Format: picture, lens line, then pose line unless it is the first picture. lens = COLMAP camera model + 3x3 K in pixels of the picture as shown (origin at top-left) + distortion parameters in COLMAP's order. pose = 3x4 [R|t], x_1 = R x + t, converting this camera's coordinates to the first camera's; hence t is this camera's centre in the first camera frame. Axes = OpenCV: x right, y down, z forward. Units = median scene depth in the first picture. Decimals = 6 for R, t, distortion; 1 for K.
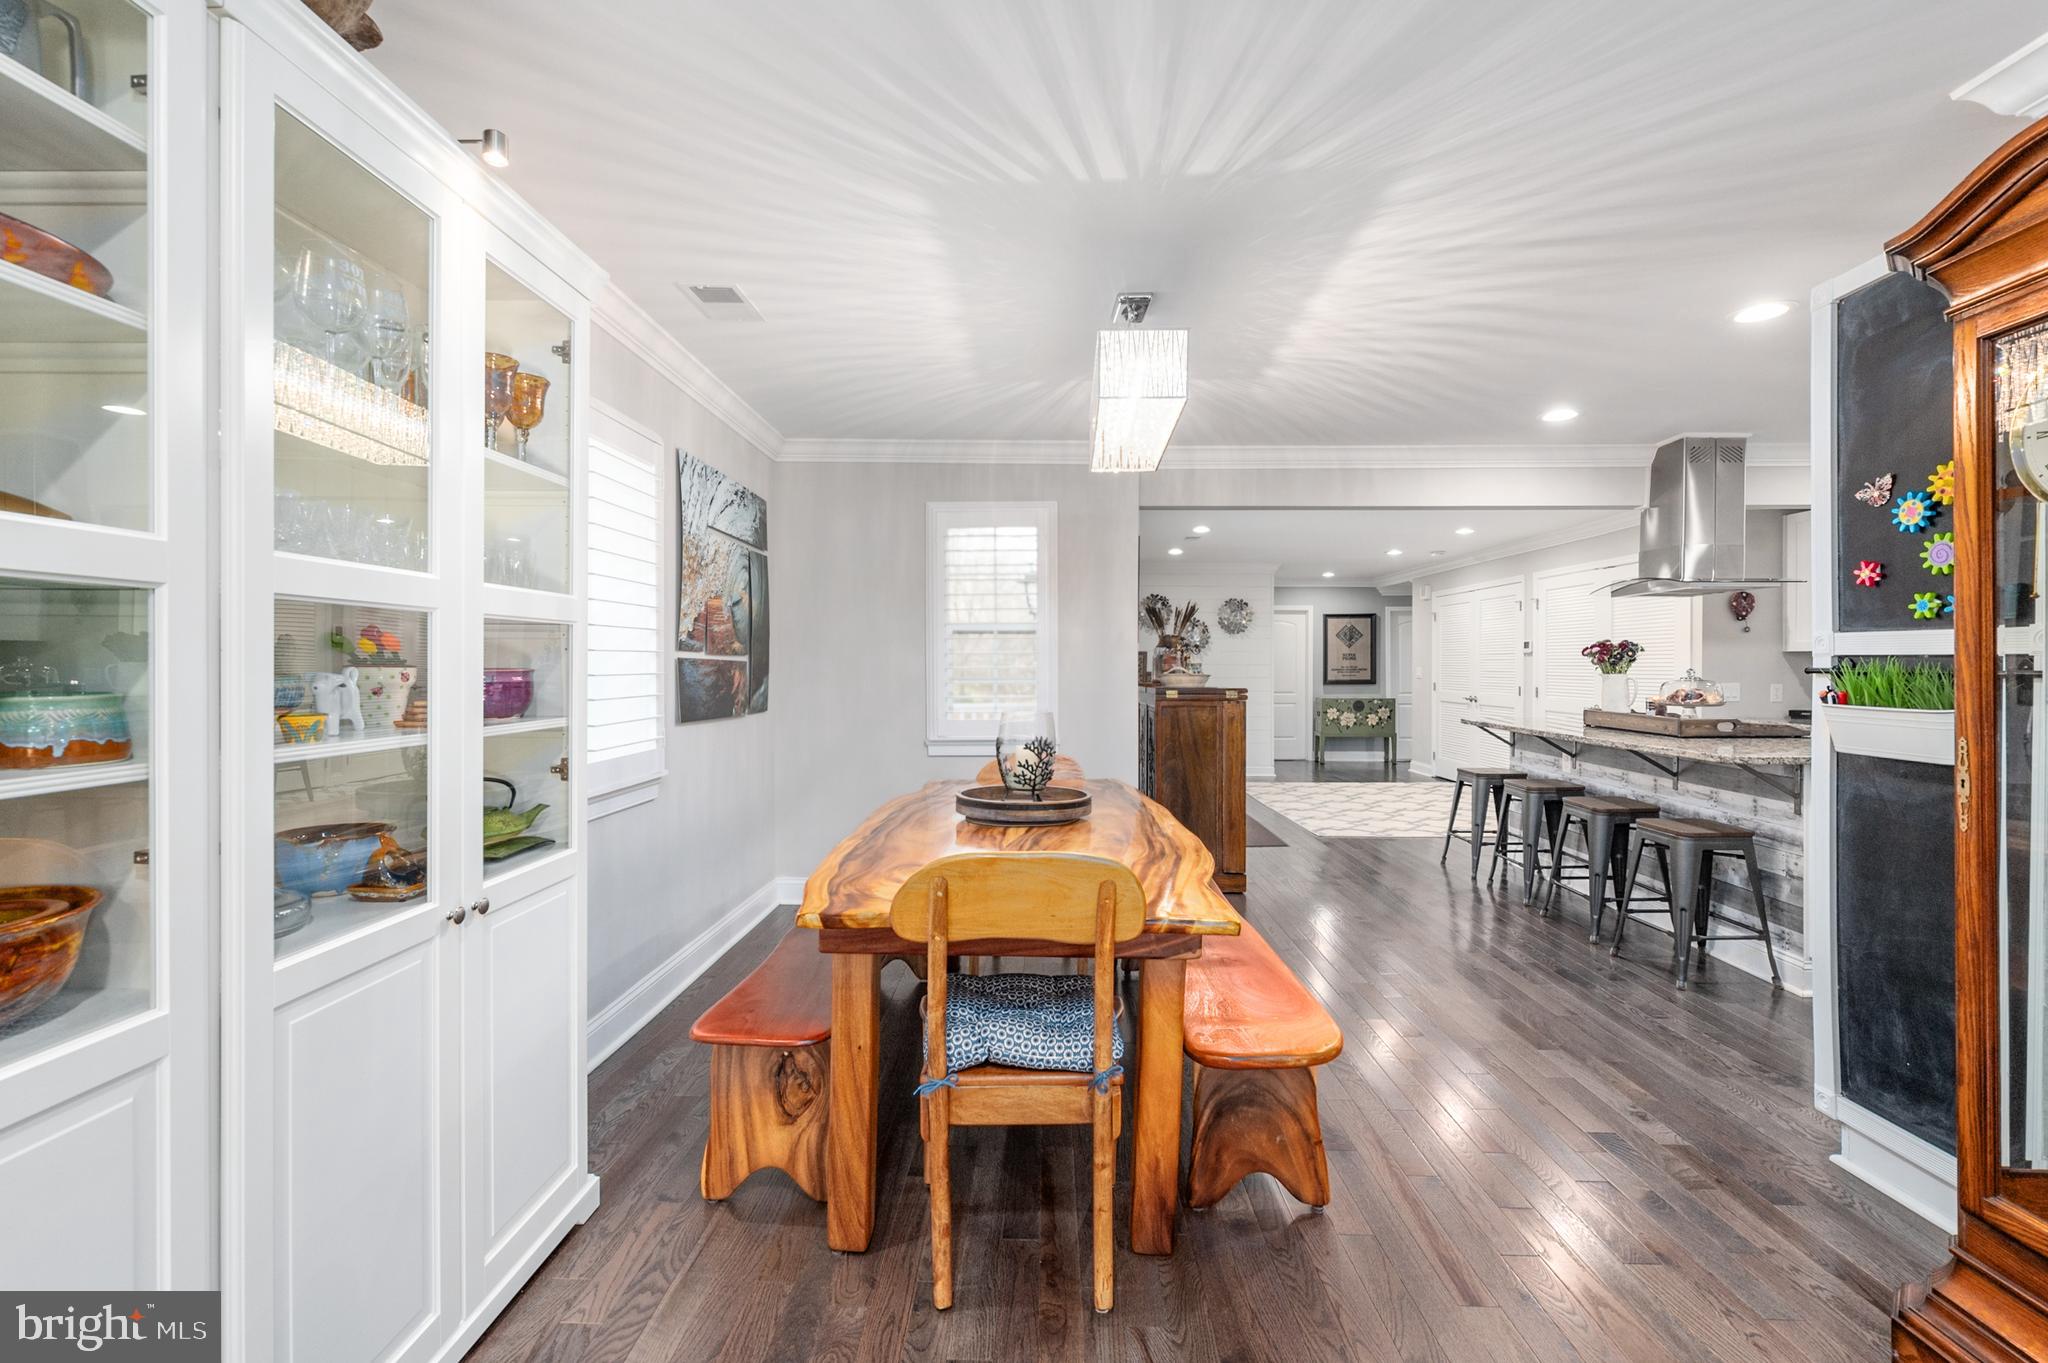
lens RADIAL K [[876.8, 0, 1024.7], [0, 876.8, 673.7], [0, 0, 1]] dist [0.003012, 0.001331]
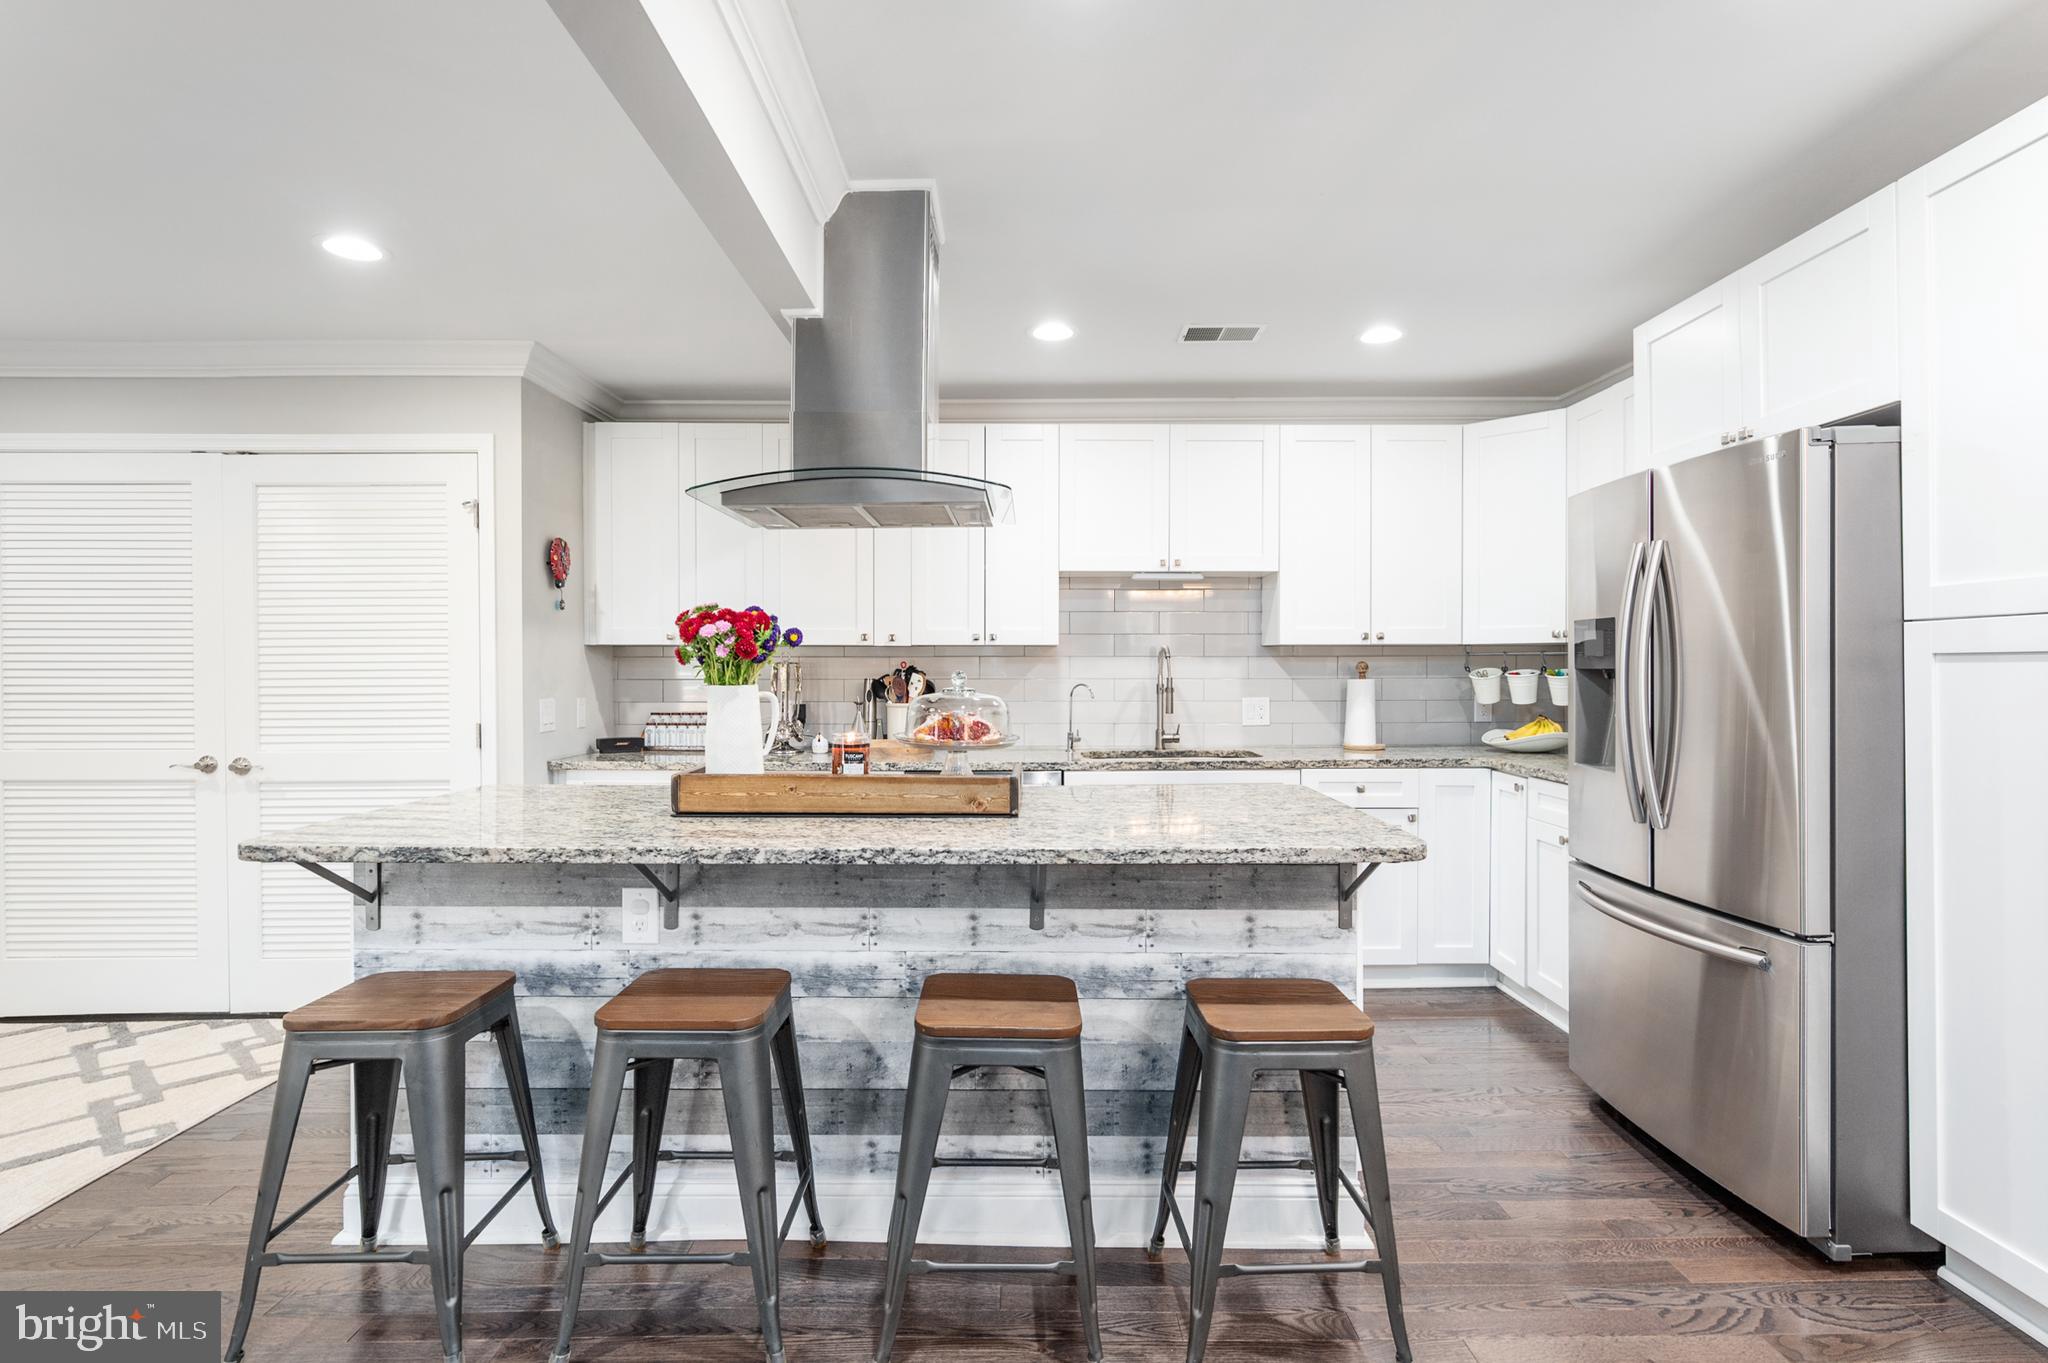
lens RADIAL K [[1042.8, 0, 1016.8], [0, 1042.8, 689.7], [0, 0, 1]] dist [0.002848, -0.001198]
pose [[-0.022115, -0.025065, 0.999441, 0.194051], [0.012388, 0.999602, 0.025343, -0.013115], [-0.999679, 0.012942, -0.021796, 1.119405]]
